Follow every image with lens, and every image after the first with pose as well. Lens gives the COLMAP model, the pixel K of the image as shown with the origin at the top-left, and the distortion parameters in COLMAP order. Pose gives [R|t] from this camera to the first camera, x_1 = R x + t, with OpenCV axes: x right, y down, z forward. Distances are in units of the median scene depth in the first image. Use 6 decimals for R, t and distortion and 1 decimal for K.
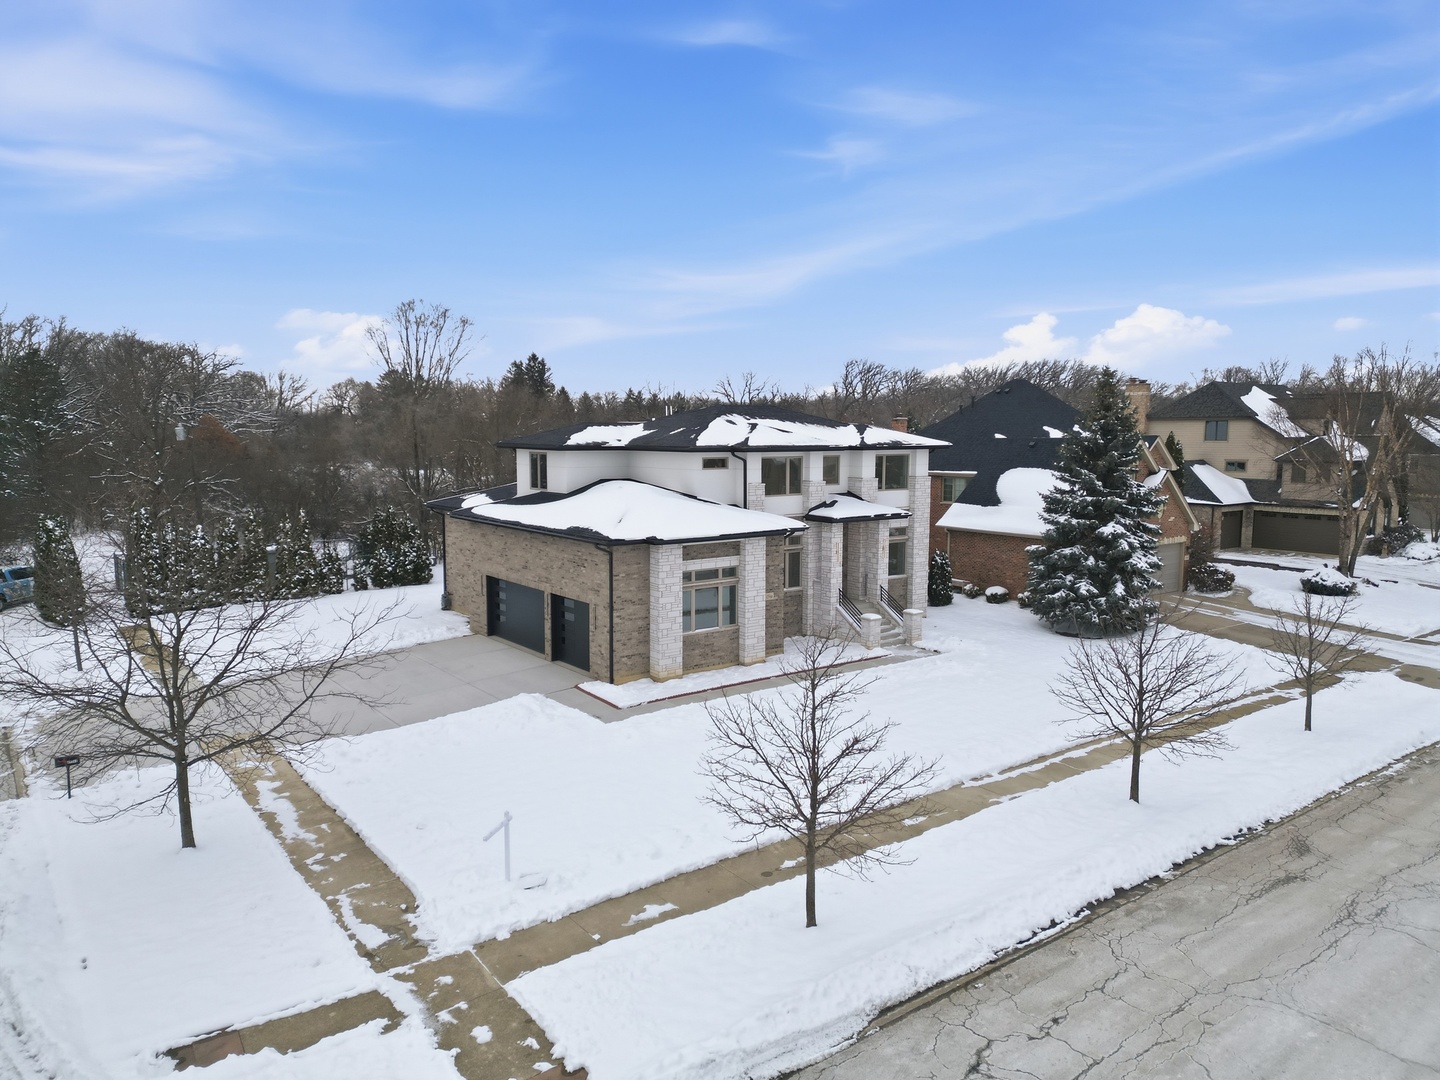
lens RADIAL K [[1016.5, 0, 720.0], [0, 1016.5, 540.0], [0, 0, 1]] dist [0.029887, -0.002384]
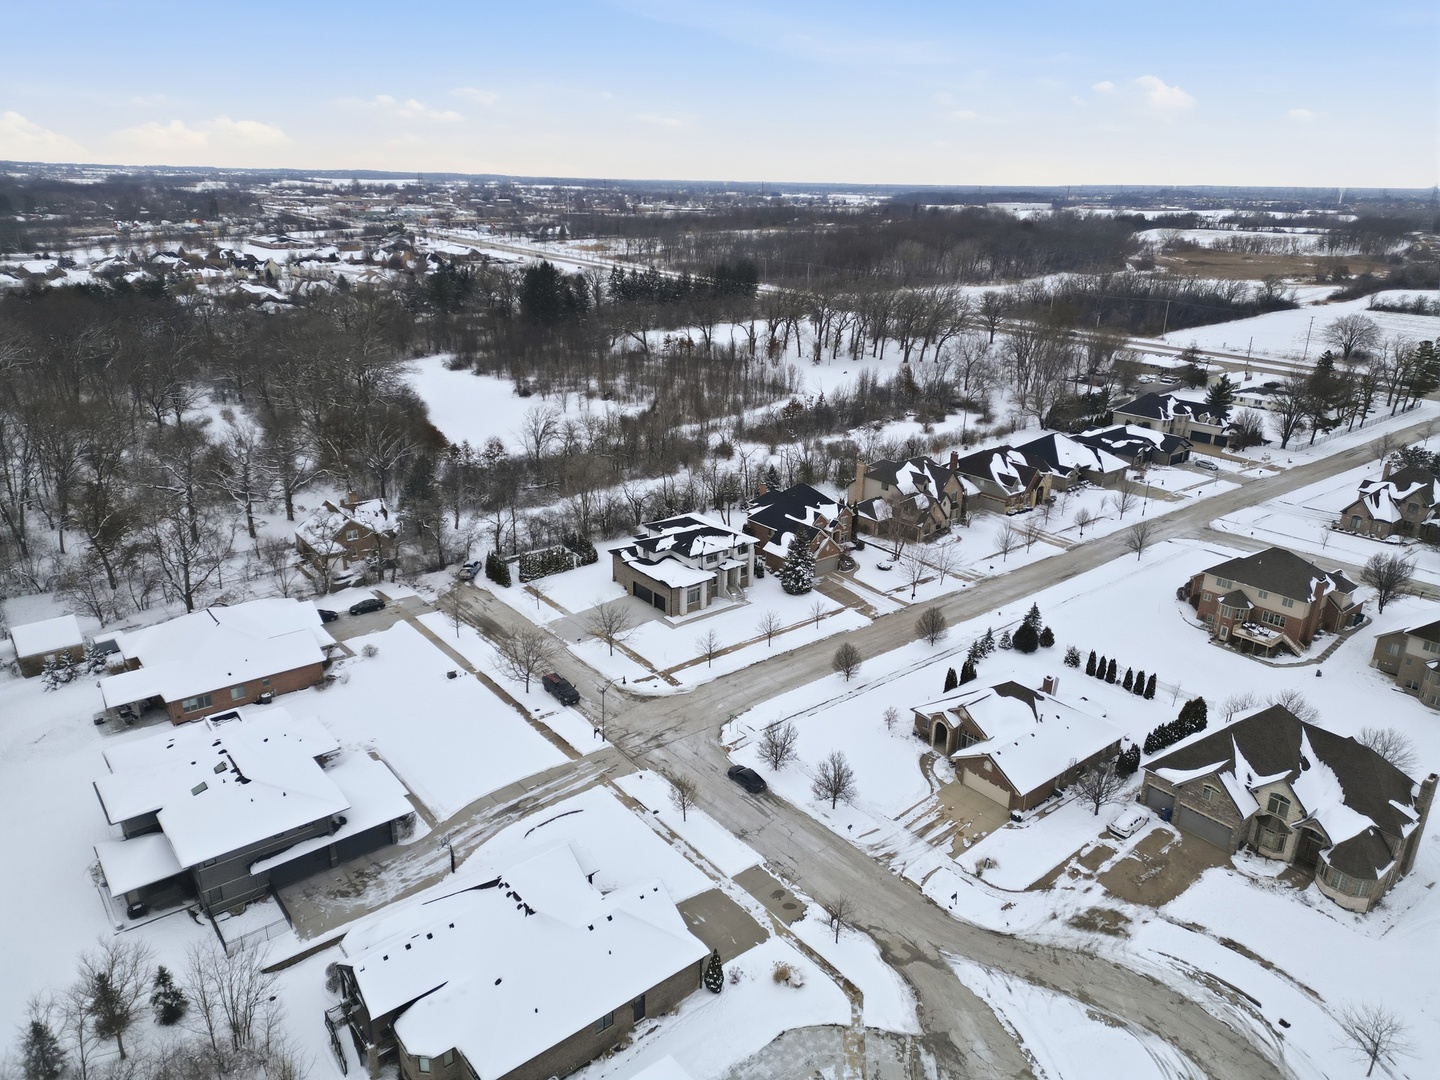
lens RADIAL K [[1016.5, 0, 720.0], [0, 1016.5, 540.0], [0, 0, 1]] dist [0.029887, -0.002384]
pose [[0.999440, -0.000339, 0.033450, -0.038102], [-0.007509, 0.972156, 0.234215, -1.092391], [-0.032598, -0.234335, 0.971609, -2.889474]]
